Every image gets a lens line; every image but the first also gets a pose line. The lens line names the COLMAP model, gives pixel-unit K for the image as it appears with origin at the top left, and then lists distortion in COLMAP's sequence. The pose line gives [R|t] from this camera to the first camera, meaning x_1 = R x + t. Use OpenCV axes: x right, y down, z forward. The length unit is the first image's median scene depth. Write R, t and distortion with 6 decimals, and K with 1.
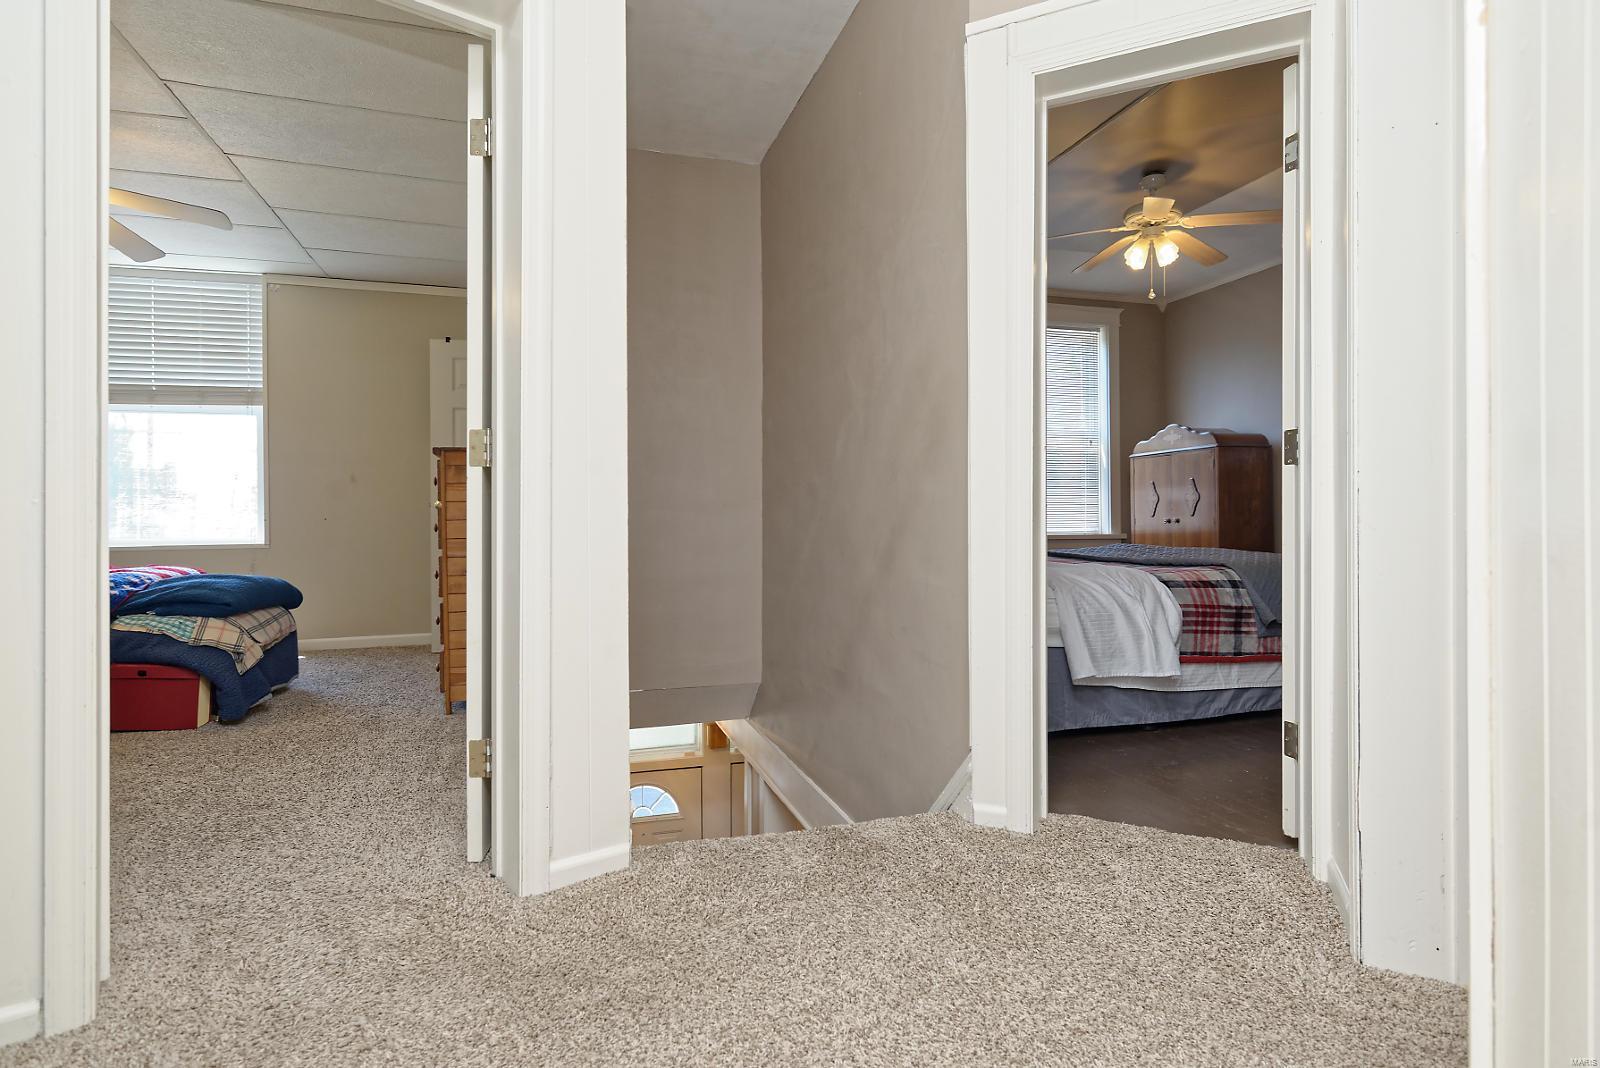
lens RADIAL K [[812.9, 0, 794.0], [0, 812.9, 526.9], [0, 0, 1]] dist [-0.000027, 0.000440]
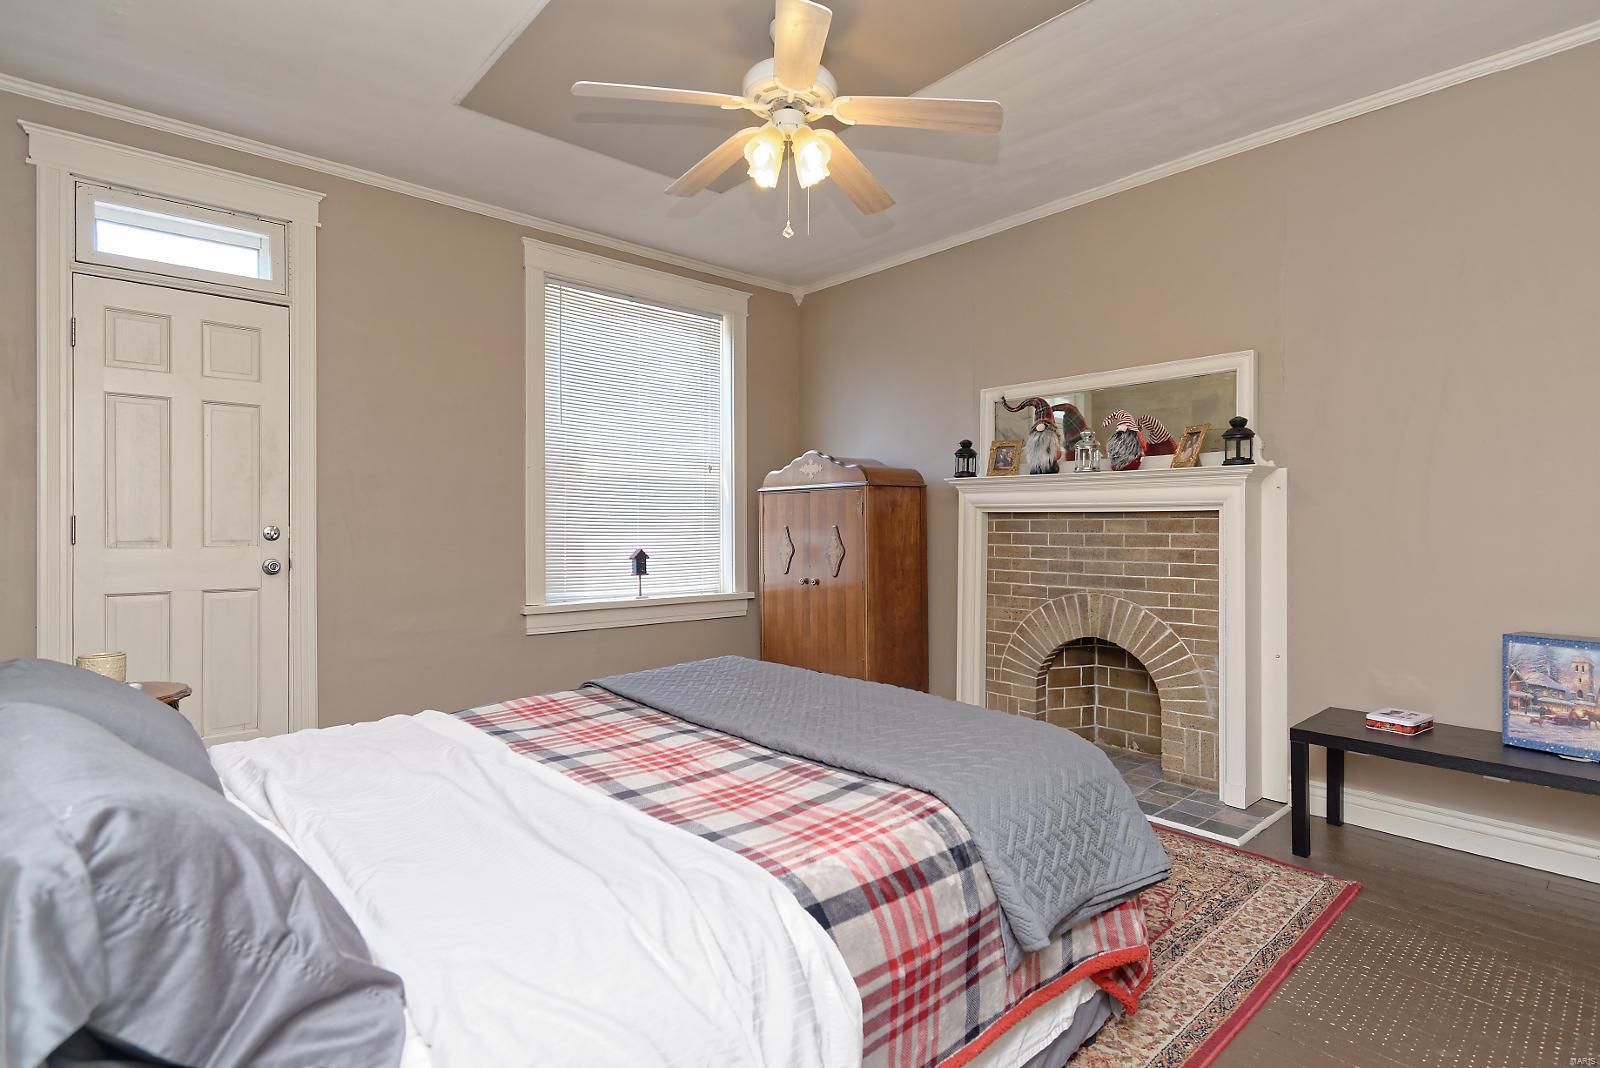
lens RADIAL K [[772.7, 0, 799.2], [0, 772.7, 529.9], [0, 0, 1]] dist [0.001167, -0.000002]
pose [[0.907218, 0.003234, 0.420649, 0.218907], [-0.005614, 0.999974, 0.004419, -0.078493], [-0.420624, -0.006371, 0.907213, 0.501239]]
